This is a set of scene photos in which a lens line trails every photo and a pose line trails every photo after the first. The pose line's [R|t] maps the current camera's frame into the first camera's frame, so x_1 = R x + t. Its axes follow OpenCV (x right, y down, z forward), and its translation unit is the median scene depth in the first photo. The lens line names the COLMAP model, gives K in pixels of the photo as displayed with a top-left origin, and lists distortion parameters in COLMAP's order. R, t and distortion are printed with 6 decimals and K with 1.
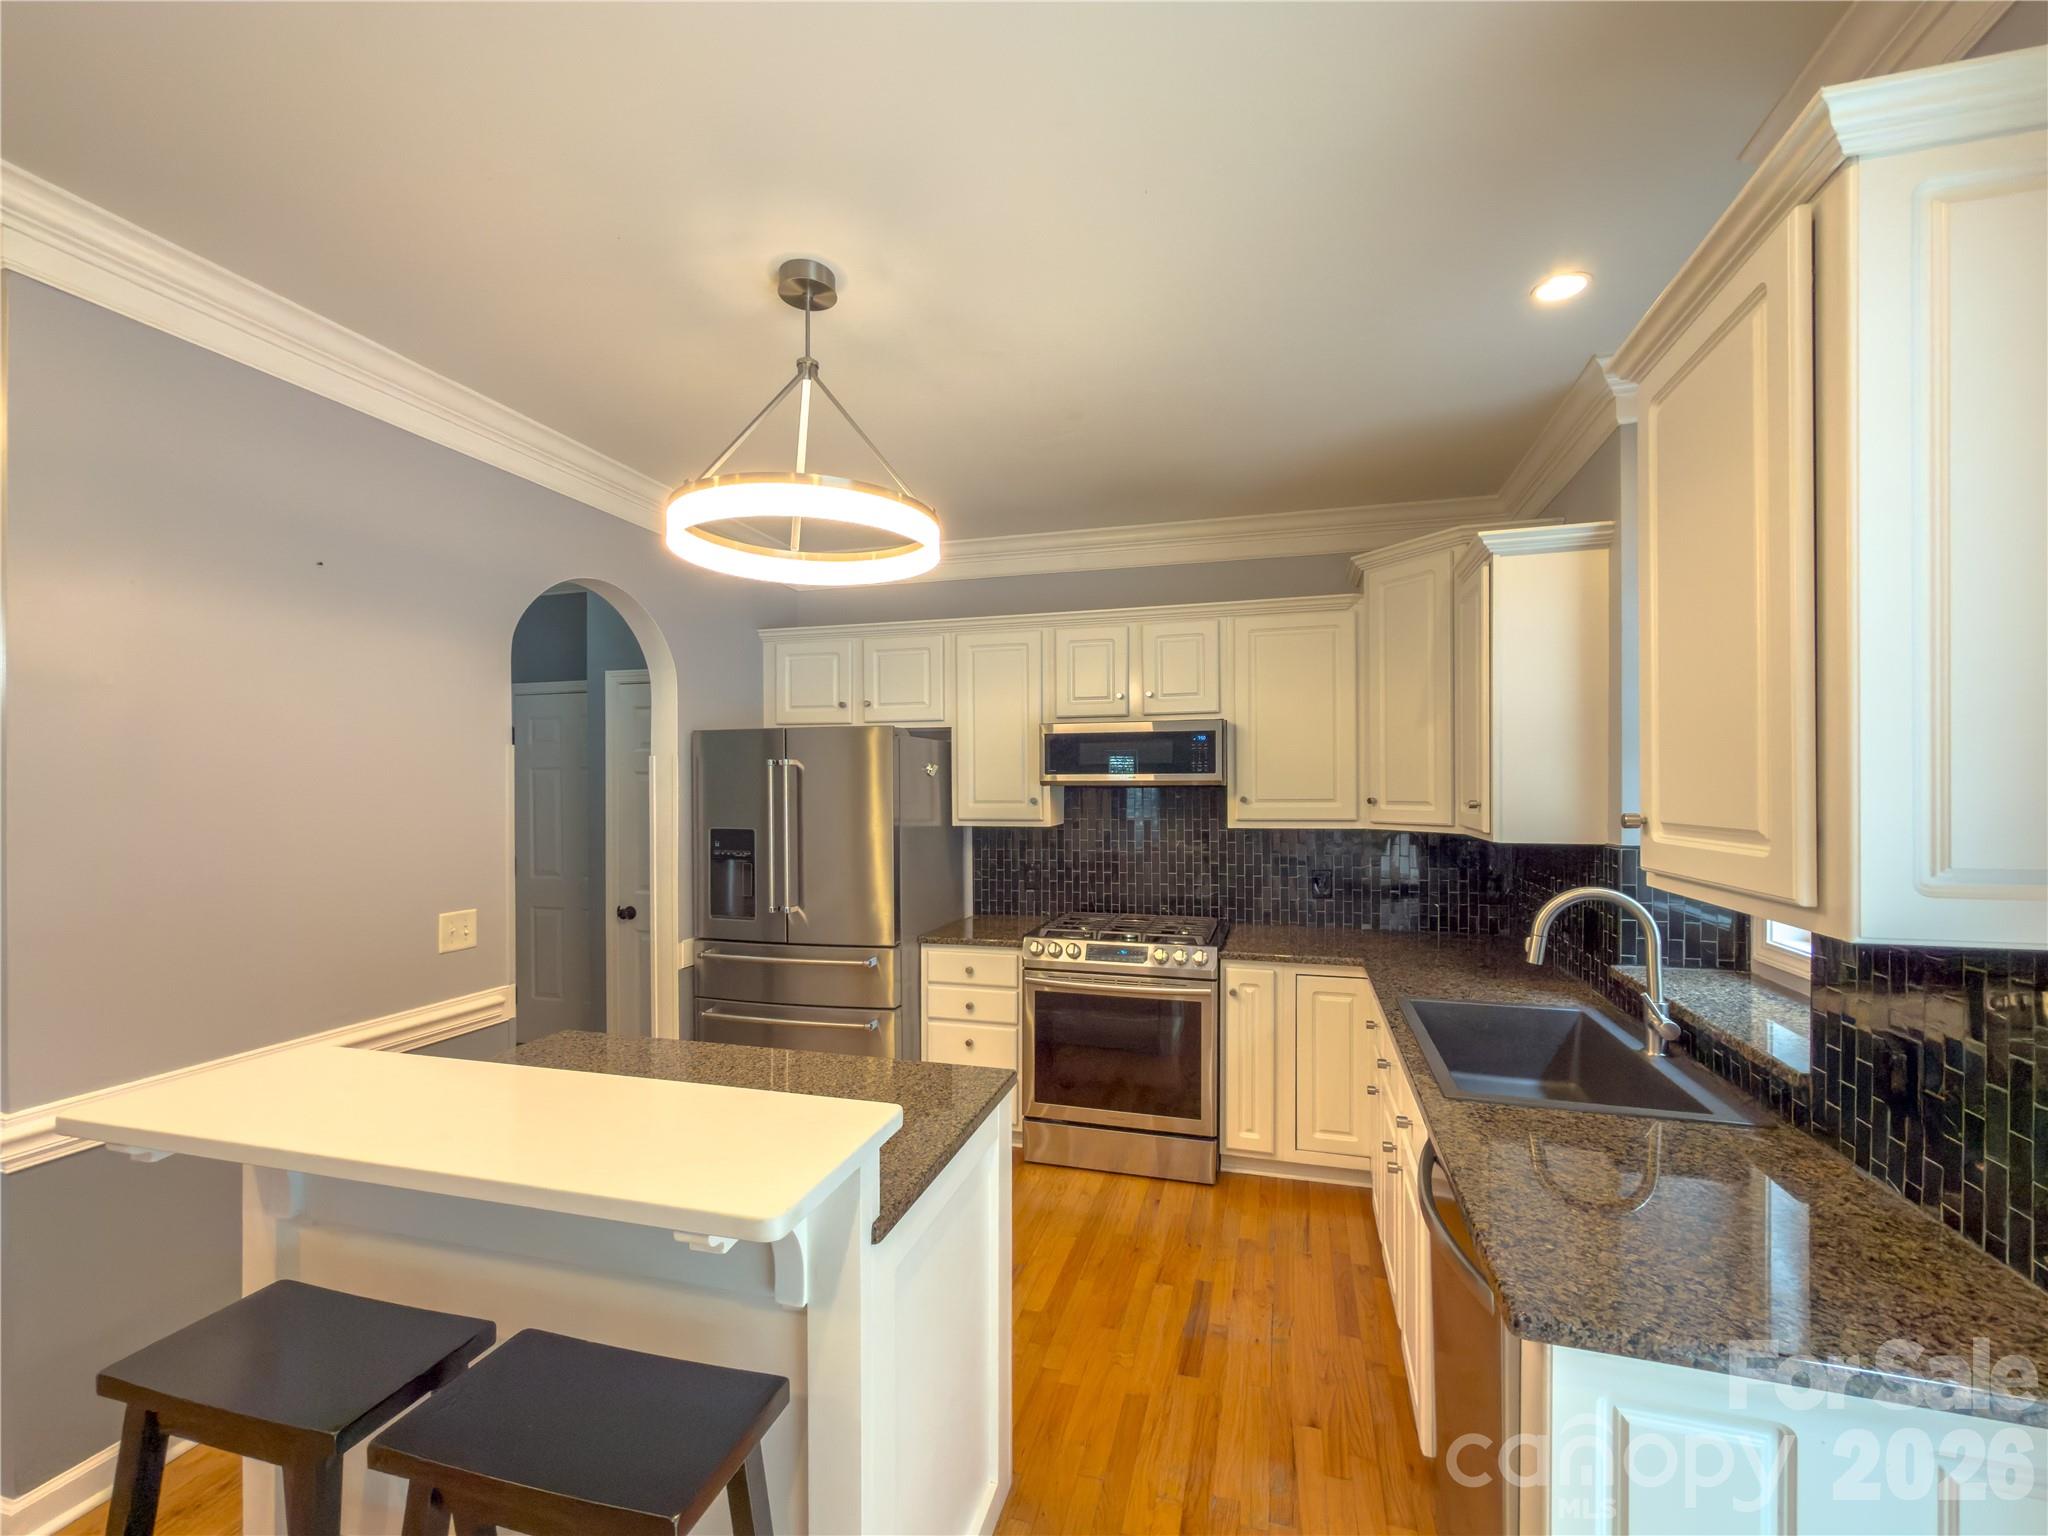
lens RADIAL K [[825.2, 0, 1038.6], [0, 825.2, 782.2], [0, 0, 1]] dist [0.001823, 0.000045]
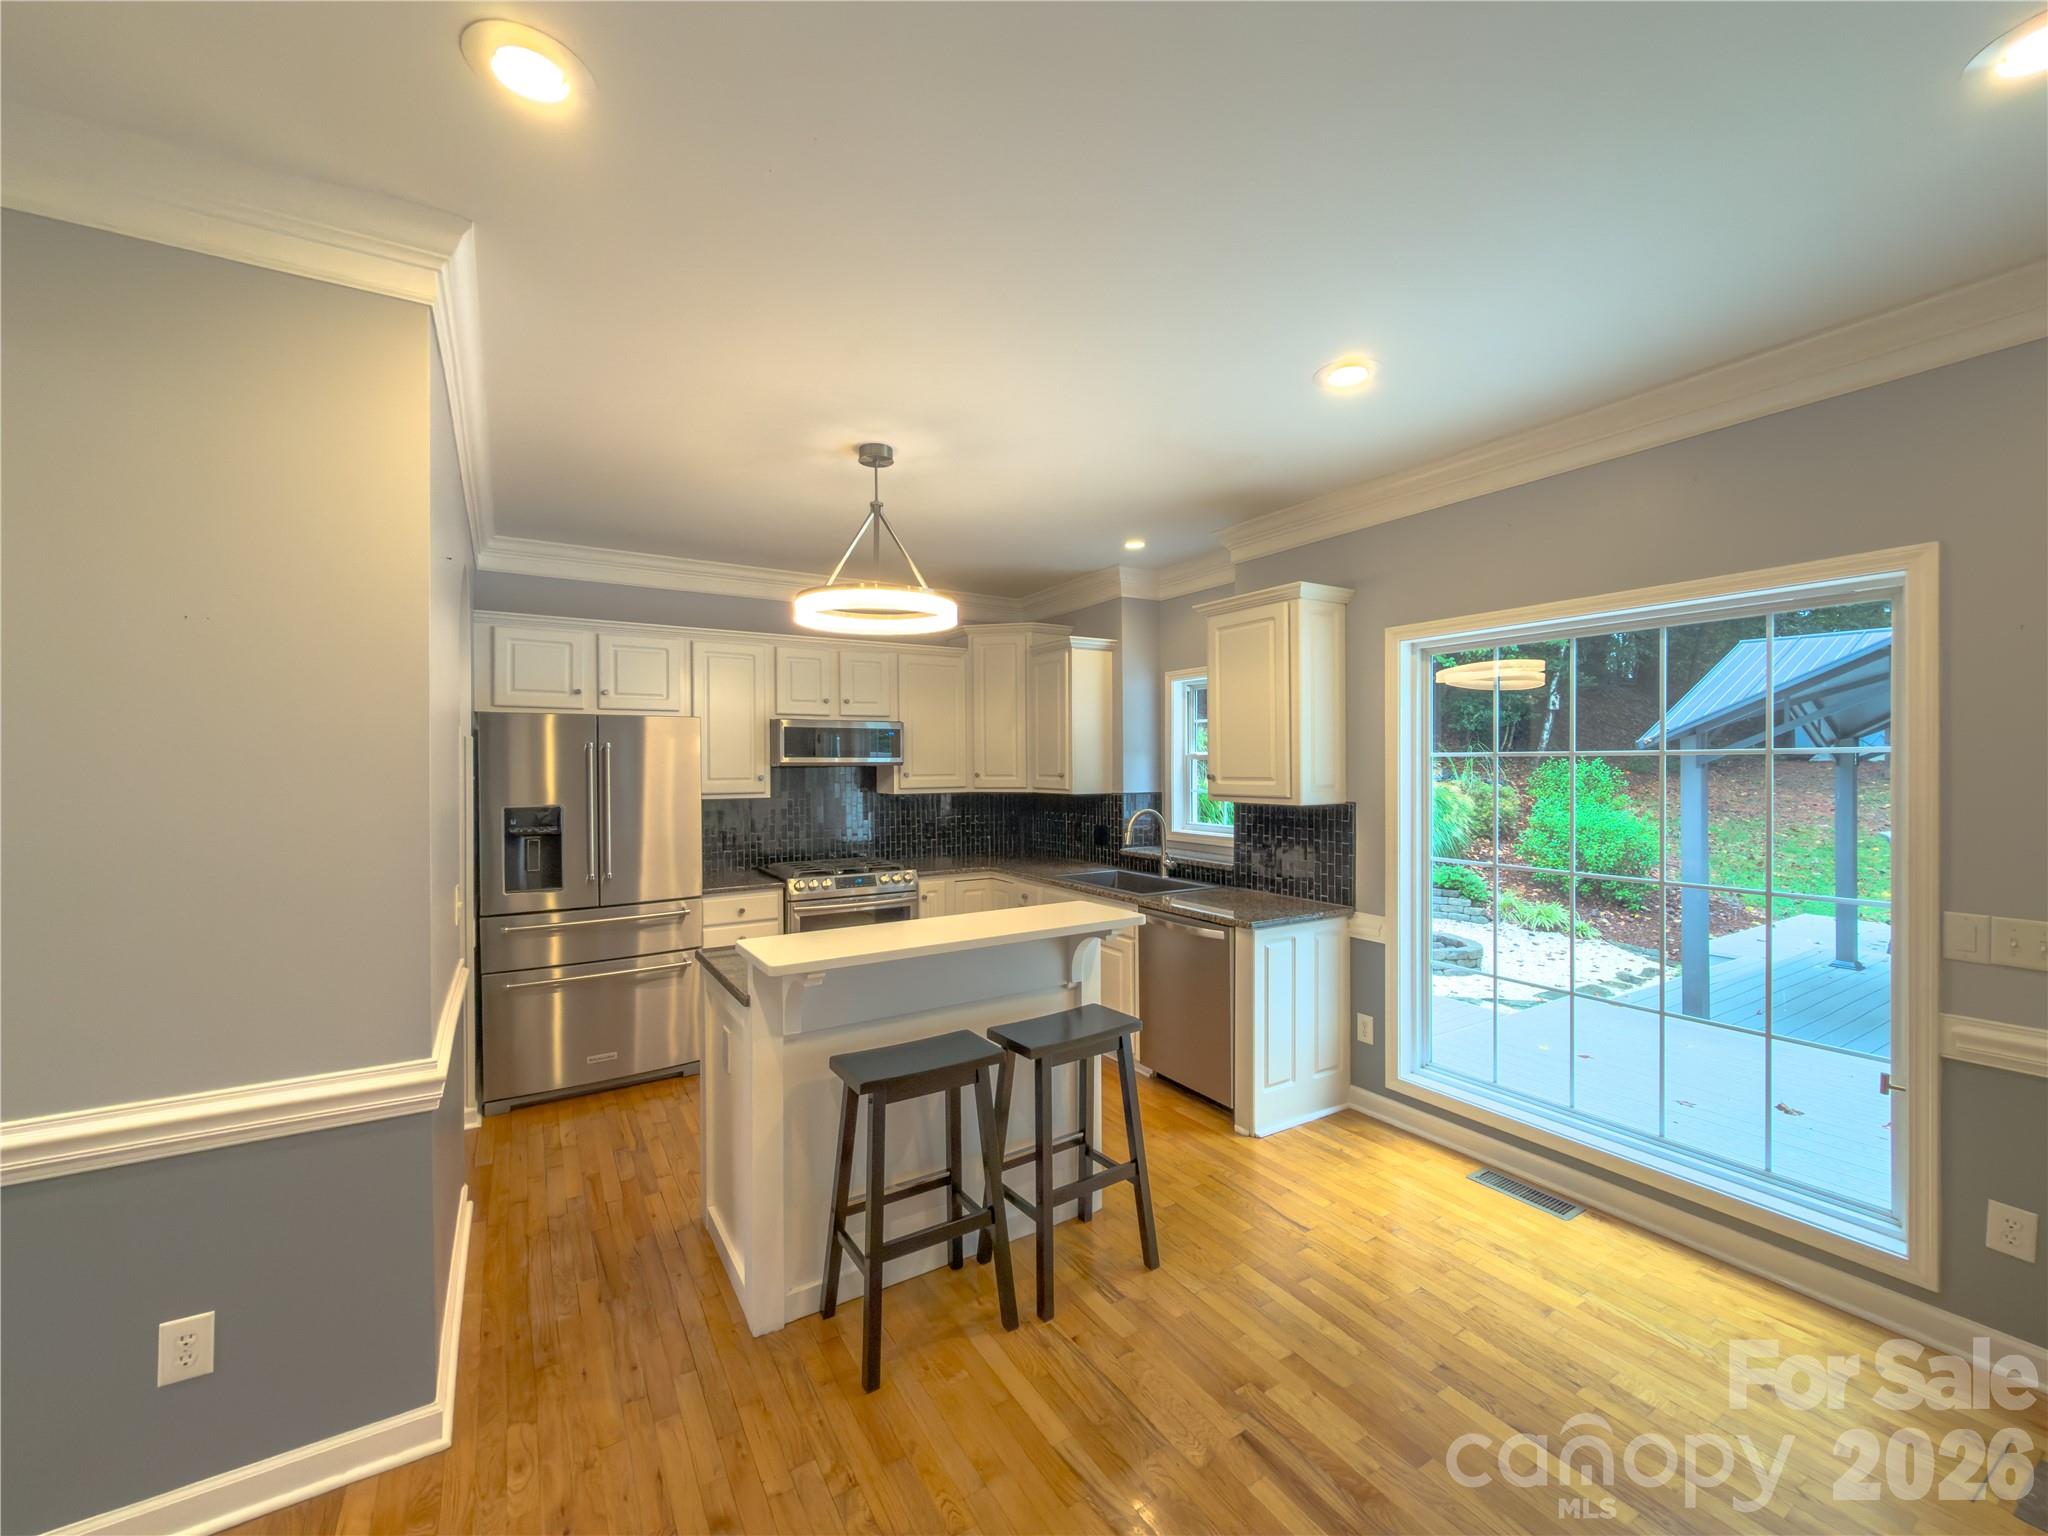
lens RADIAL K [[825.2, 0, 1015.3], [0, 825.2, 766.2], [0, 0, 1]] dist [0.001823, 0.000045]
pose [[0.680630, -0.000795, 0.732627, -0.761002], [-0.000930, 0.999998, 0.001950, 0.001659], [-0.732626, -0.002009, 0.680628, -0.184902]]
